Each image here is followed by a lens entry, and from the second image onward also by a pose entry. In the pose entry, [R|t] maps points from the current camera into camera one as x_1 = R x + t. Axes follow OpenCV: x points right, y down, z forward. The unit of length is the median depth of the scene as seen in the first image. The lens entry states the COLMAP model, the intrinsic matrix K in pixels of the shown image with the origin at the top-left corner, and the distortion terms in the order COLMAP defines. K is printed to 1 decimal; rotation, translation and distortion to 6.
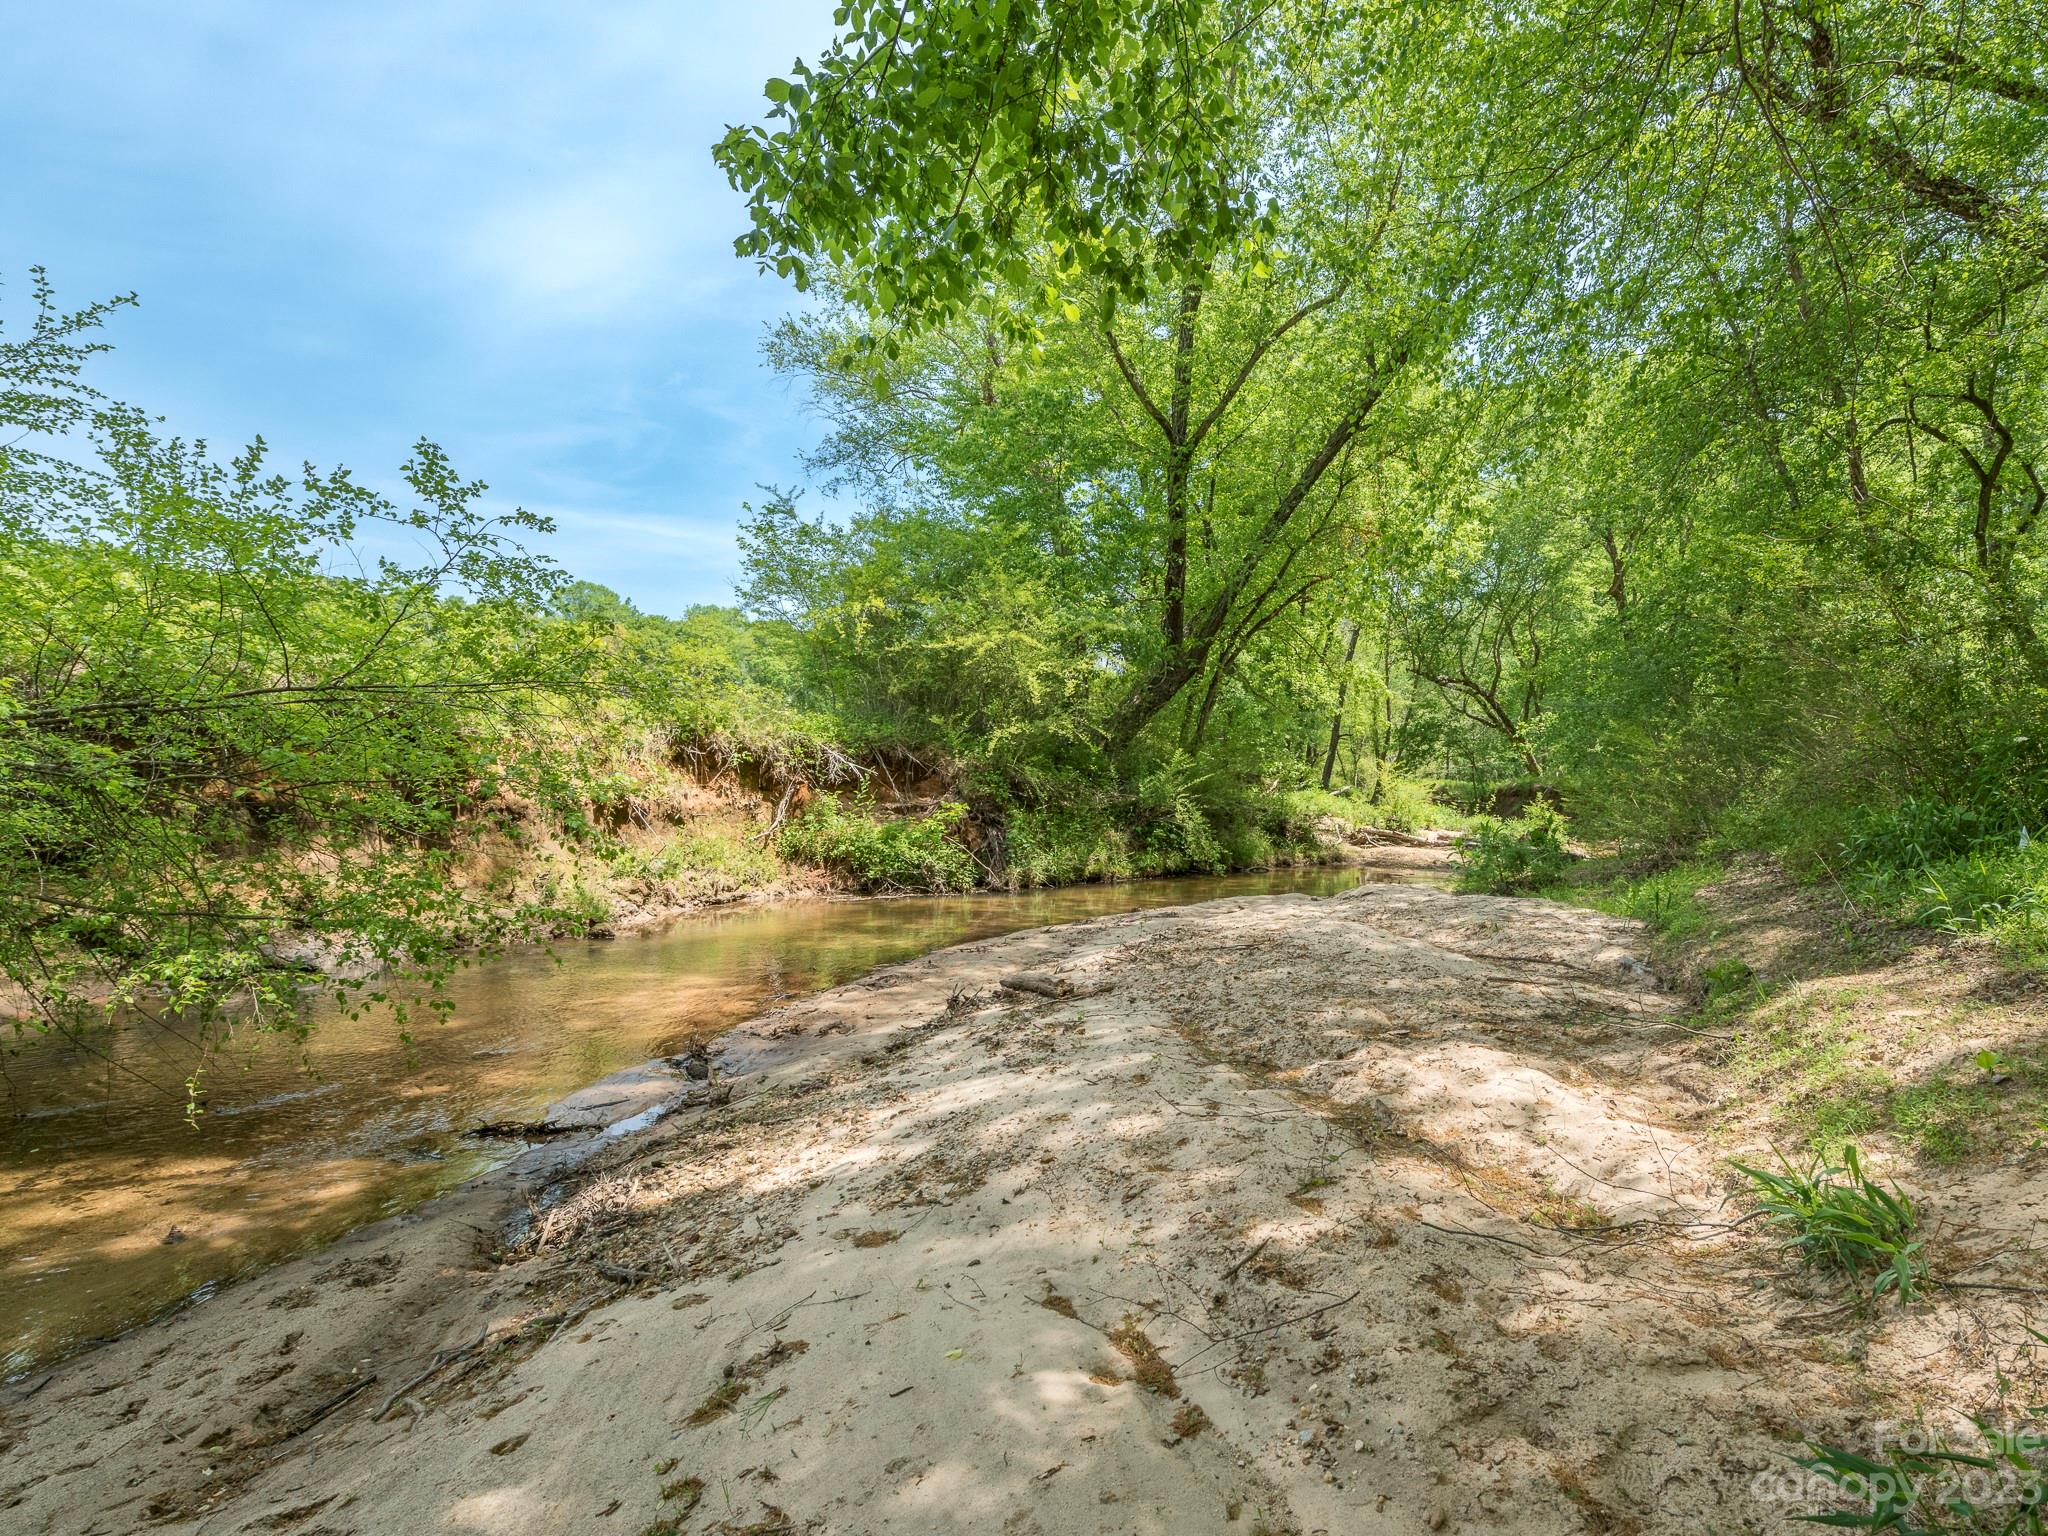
lens RADIAL K [[1094.8, 0, 1024.0], [0, 1094.8, 768.0], [0, 0, 1]] dist [-0.001419, -0.000036]
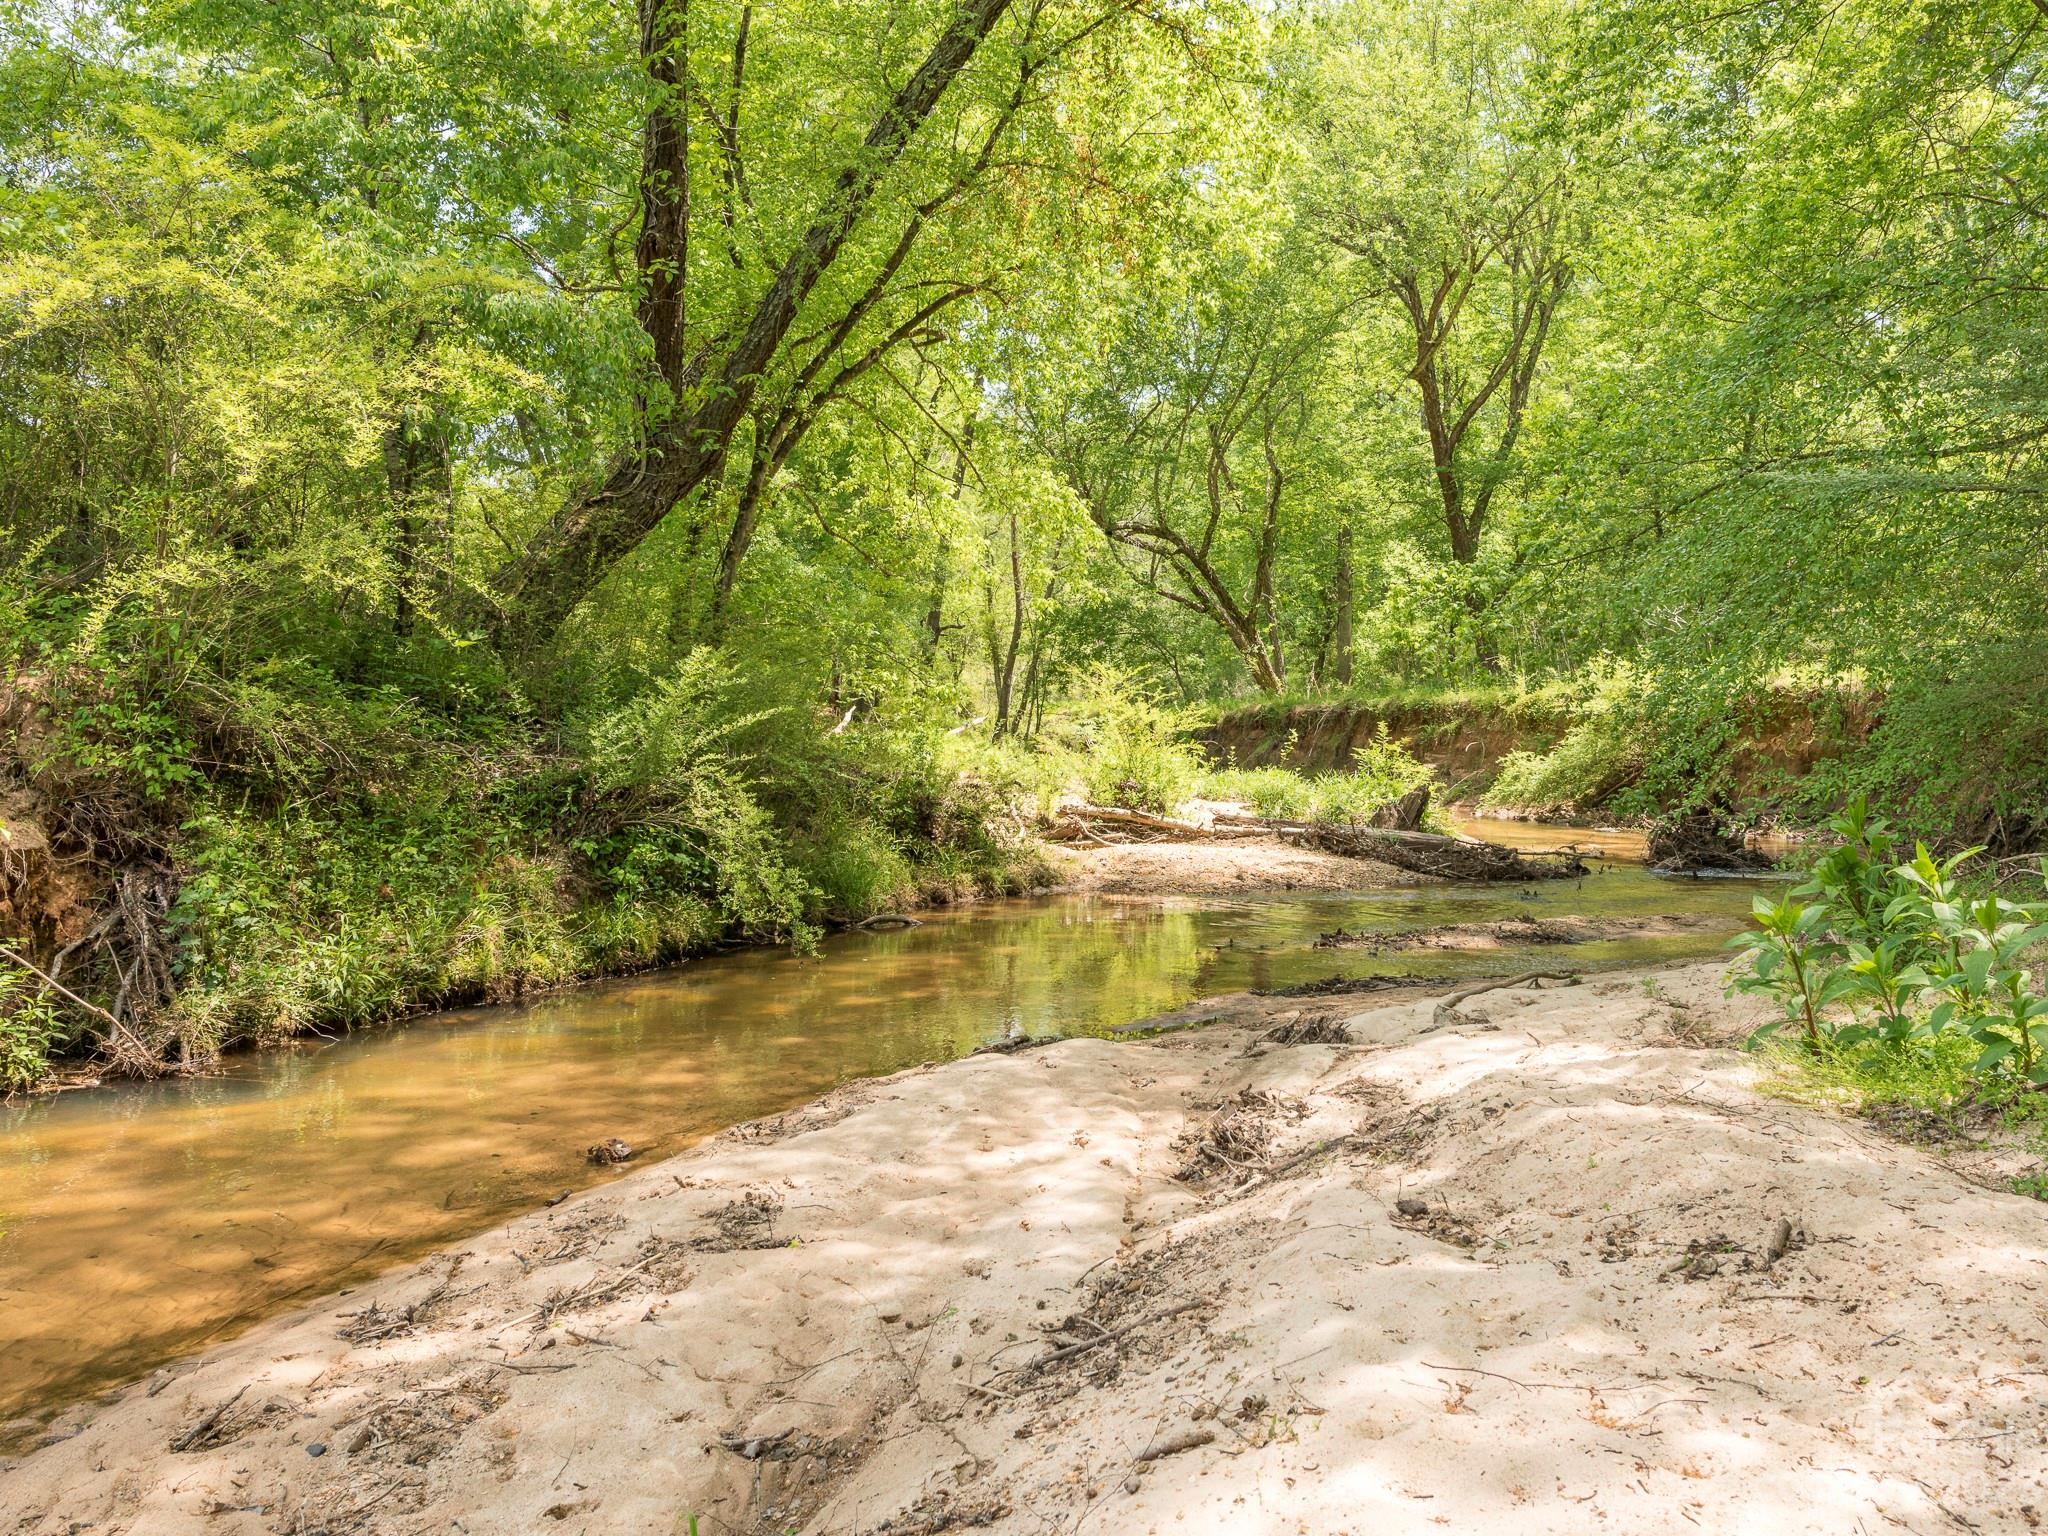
lens RADIAL K [[1671.7, 0, 1134.6], [0, 1671.7, 726.6], [0, 0, 1]] dist [0.015731, 0.007273]
pose [[0.906761, -0.024812, 0.420913, 0.031135], [0.015108, 0.999538, 0.026374, 0.000957], [-0.421373, -0.017556, 0.906717, 0.384471]]
